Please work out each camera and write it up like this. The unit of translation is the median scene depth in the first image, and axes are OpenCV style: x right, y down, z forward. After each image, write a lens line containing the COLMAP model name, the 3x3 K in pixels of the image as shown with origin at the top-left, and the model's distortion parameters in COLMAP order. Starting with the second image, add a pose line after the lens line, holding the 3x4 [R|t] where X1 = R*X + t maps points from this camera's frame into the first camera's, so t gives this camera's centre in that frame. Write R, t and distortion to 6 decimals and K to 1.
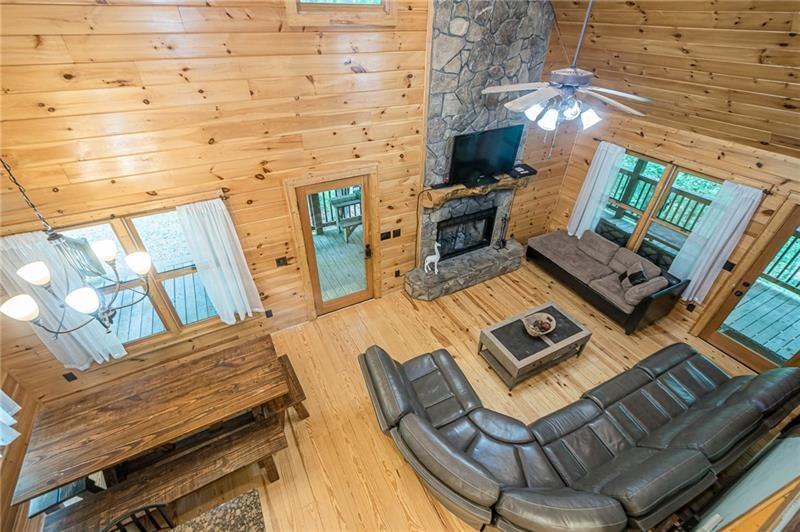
lens RADIAL K [[349.6, 0, 397.4], [0, 349.6, 257.3], [0, 0, 1]] dist [0.027108, -0.006759]
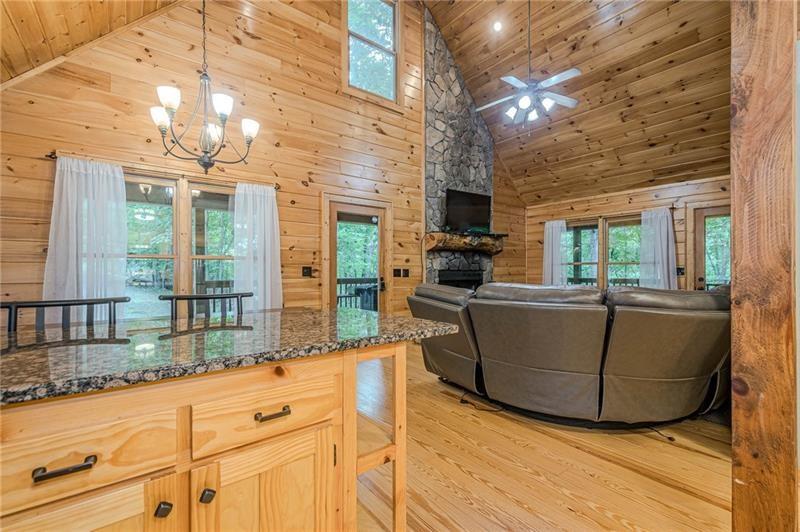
lens RADIAL K [[349.6, 0, 394.7], [0, 349.6, 272.4], [0, 0, 1]] dist [0.027108, -0.006759]
pose [[0.986134, -0.013394, 0.165409, -0.254524], [0.107616, 0.810362, -0.575963, 0.653371], [-0.126326, 0.585777, 0.800567, 0.152220]]
